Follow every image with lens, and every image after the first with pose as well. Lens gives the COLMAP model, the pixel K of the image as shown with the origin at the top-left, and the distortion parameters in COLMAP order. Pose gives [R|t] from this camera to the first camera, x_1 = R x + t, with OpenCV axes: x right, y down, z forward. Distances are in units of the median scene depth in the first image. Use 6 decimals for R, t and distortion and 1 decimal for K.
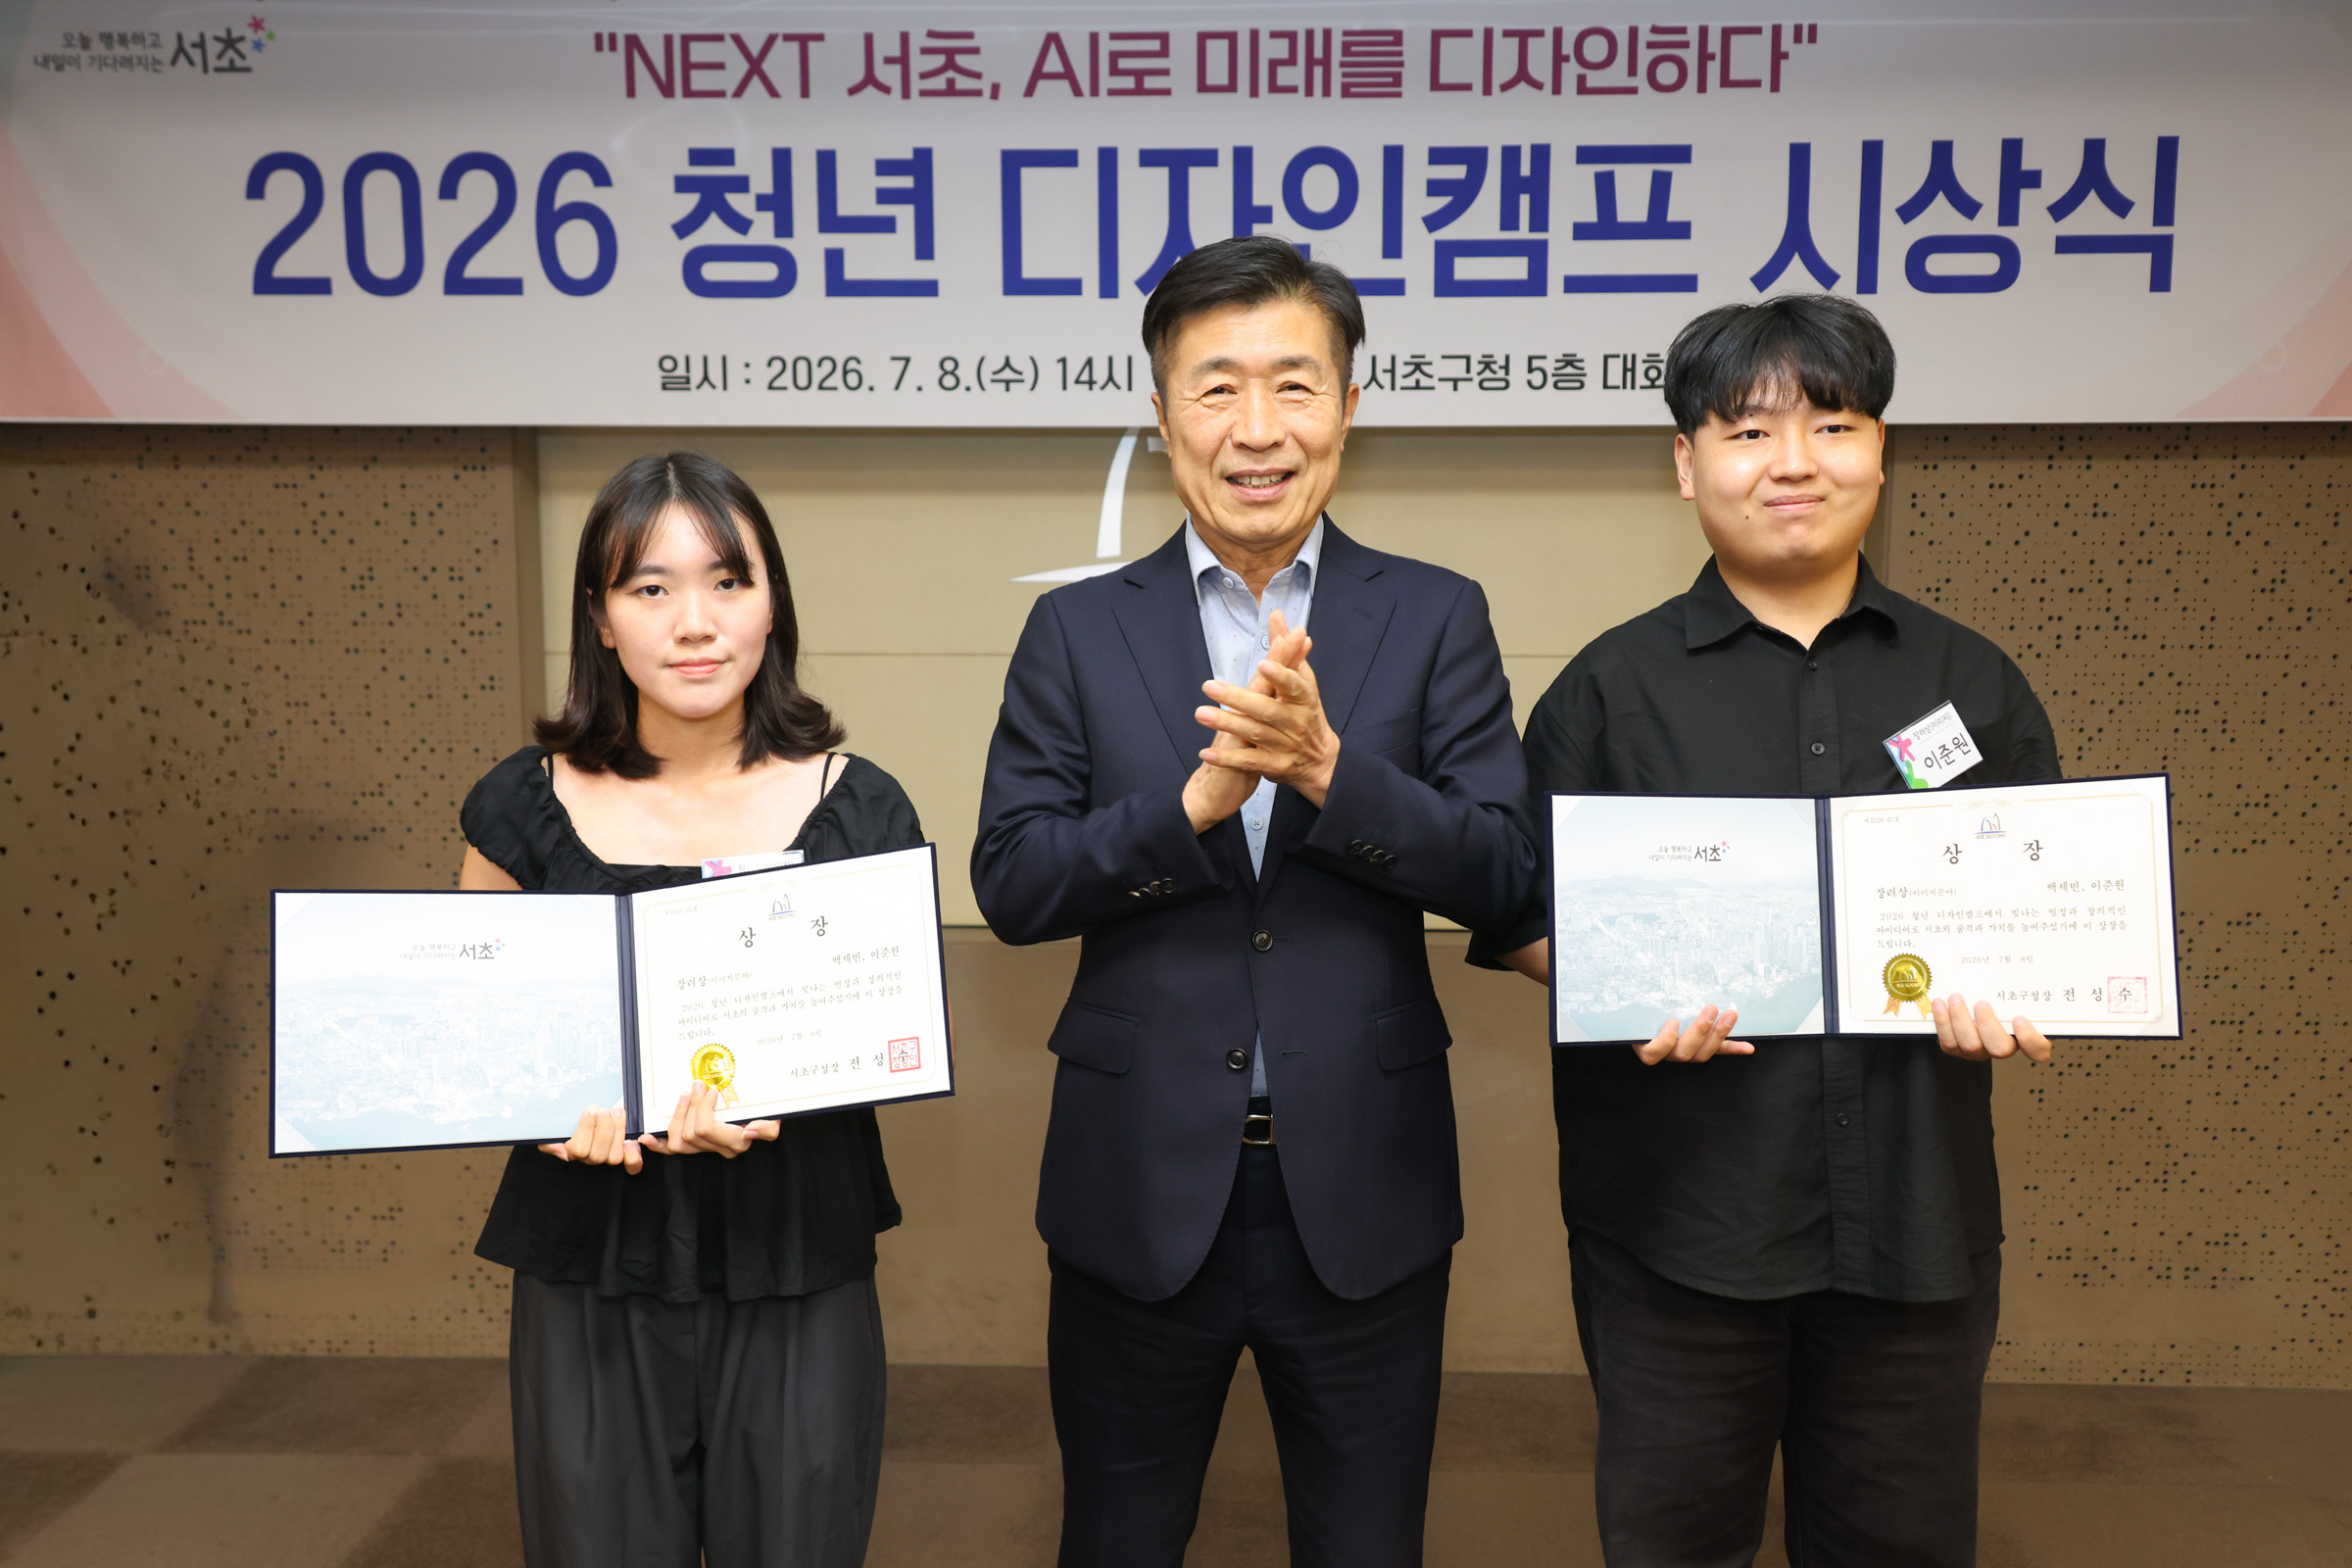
lens RADIAL K [[1844.1, 0, 1147.1], [0, 1844.1, 795.9], [0, 0, 1]] dist [0.013723, -0.003279]
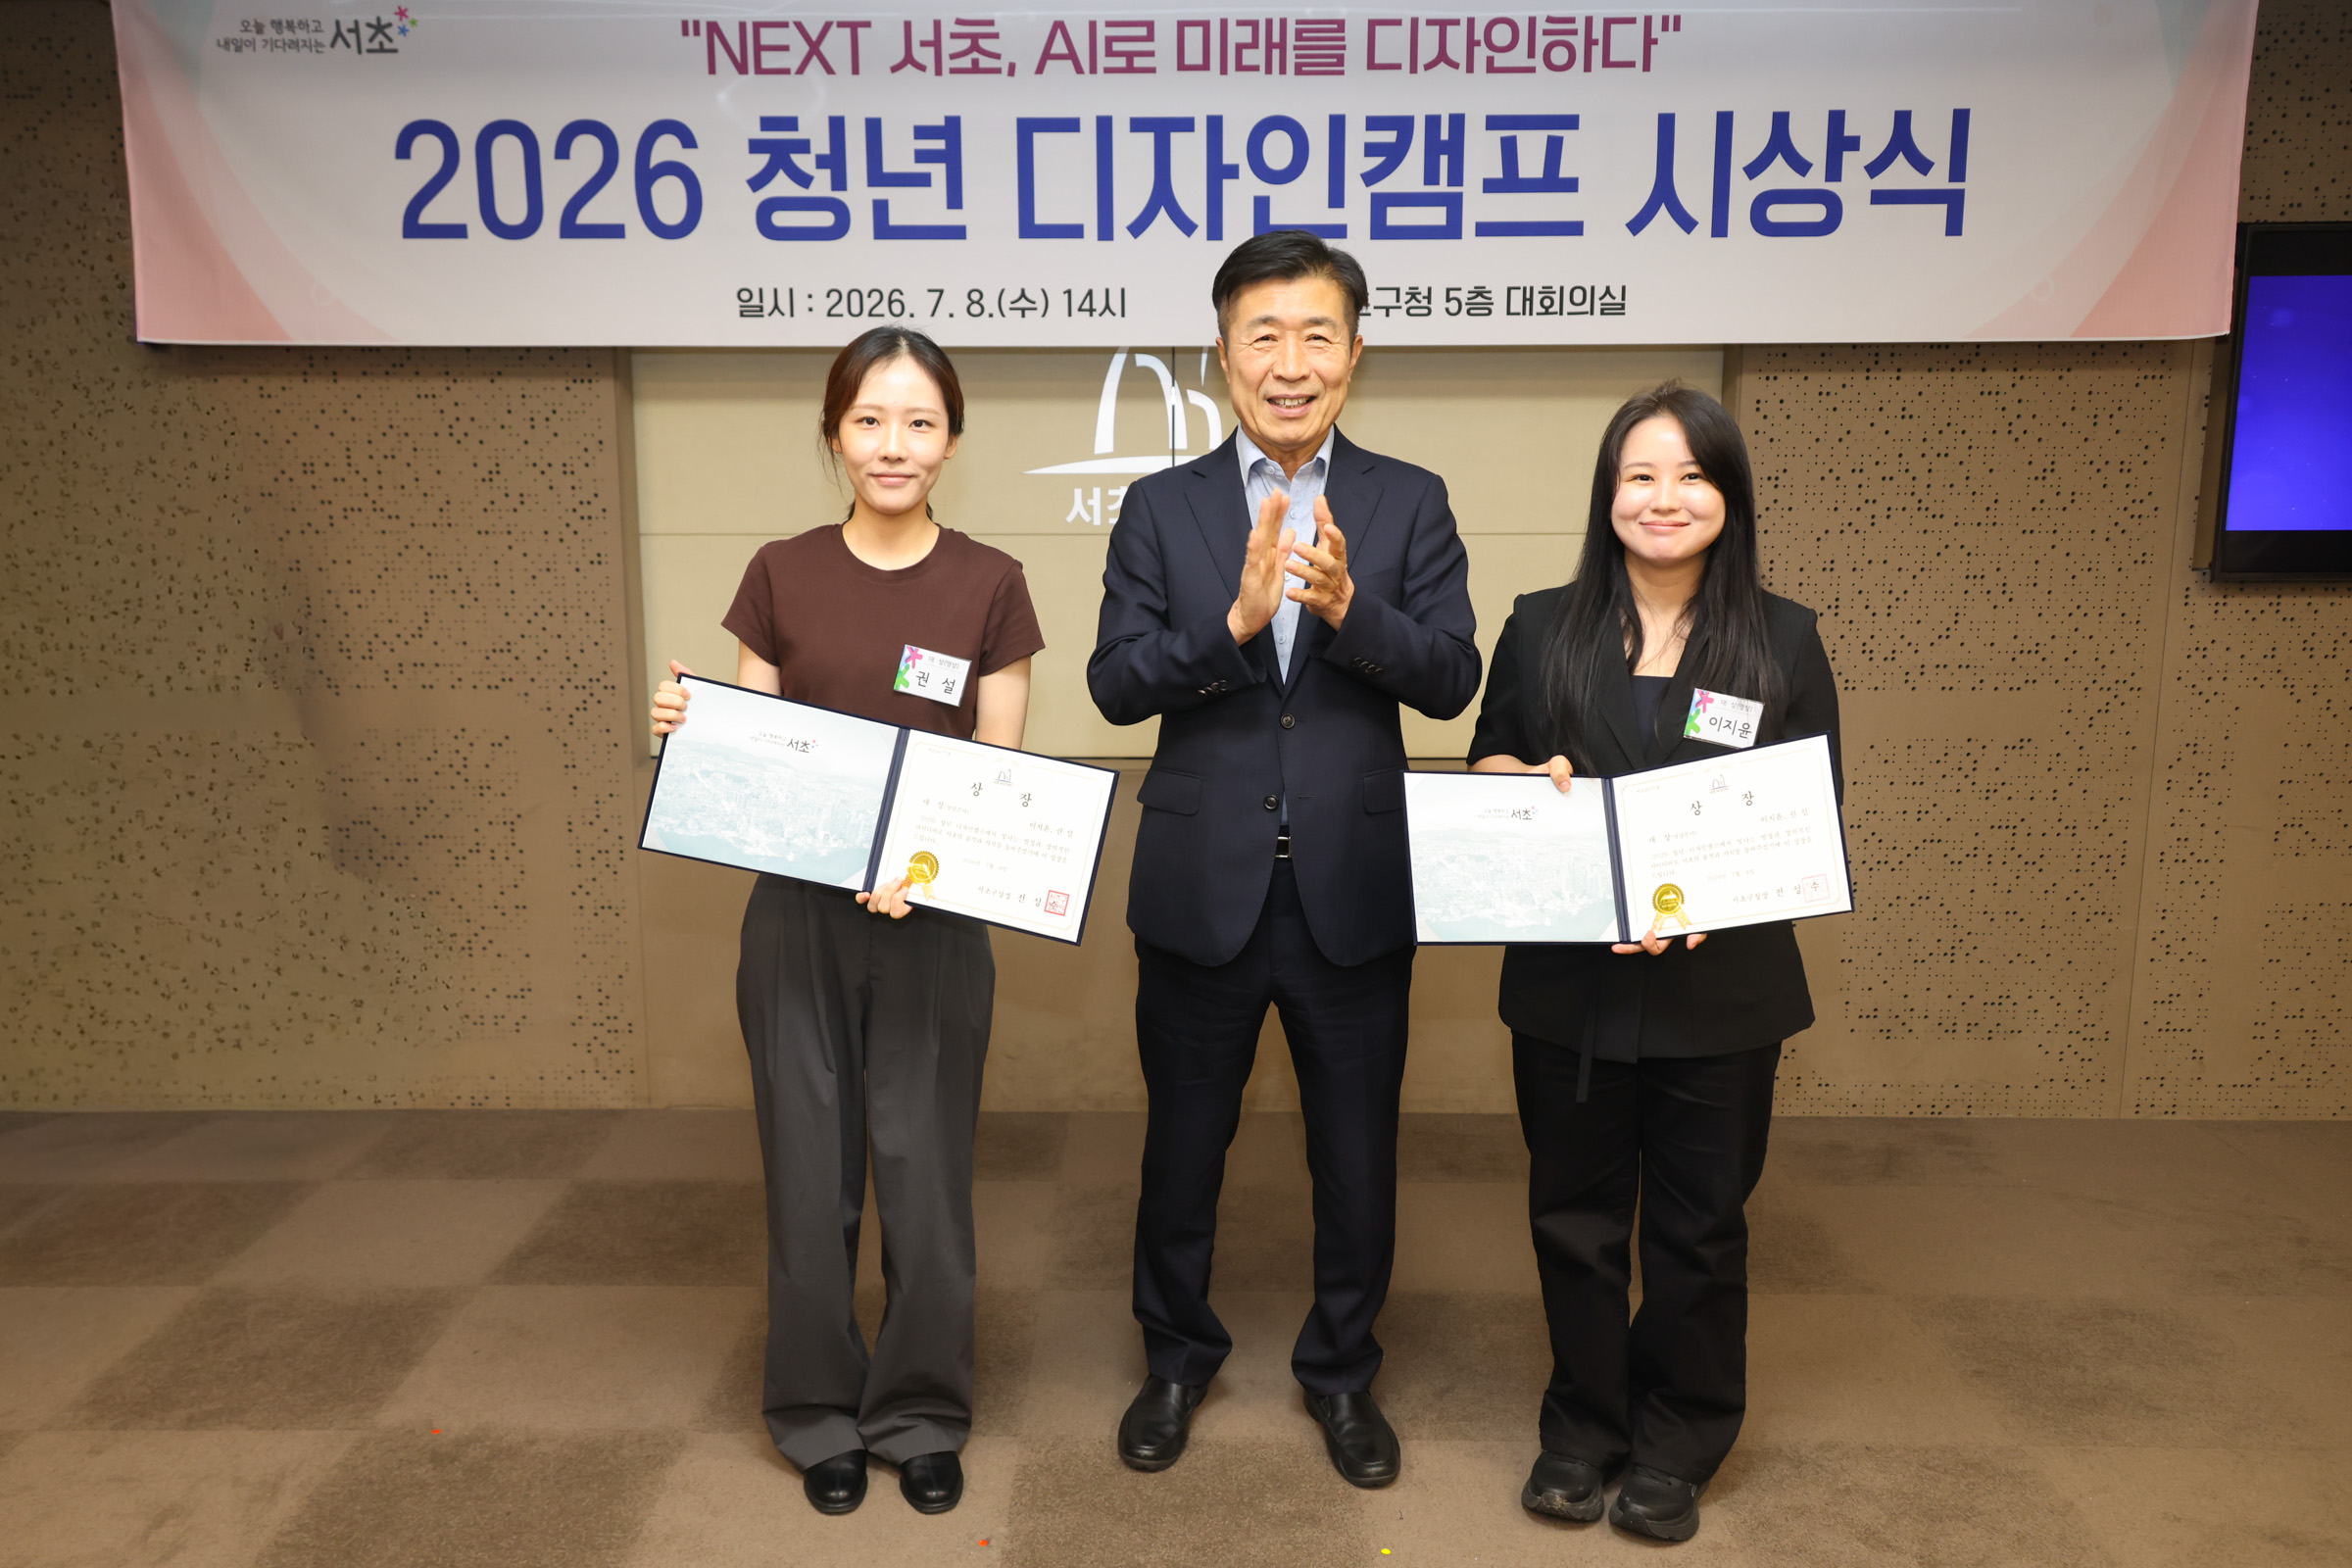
lens RADIAL K [[1864.5, 0, 1121.2], [0, 1864.5, 783.1], [0, 0, 1]] dist [0.013742, -0.014604]
pose [[0.999826, -0.005851, 0.017693, -0.034220], [0.004939, 0.998678, 0.051172, 0.026636], [-0.017969, -0.051075, 0.998533, -0.255206]]
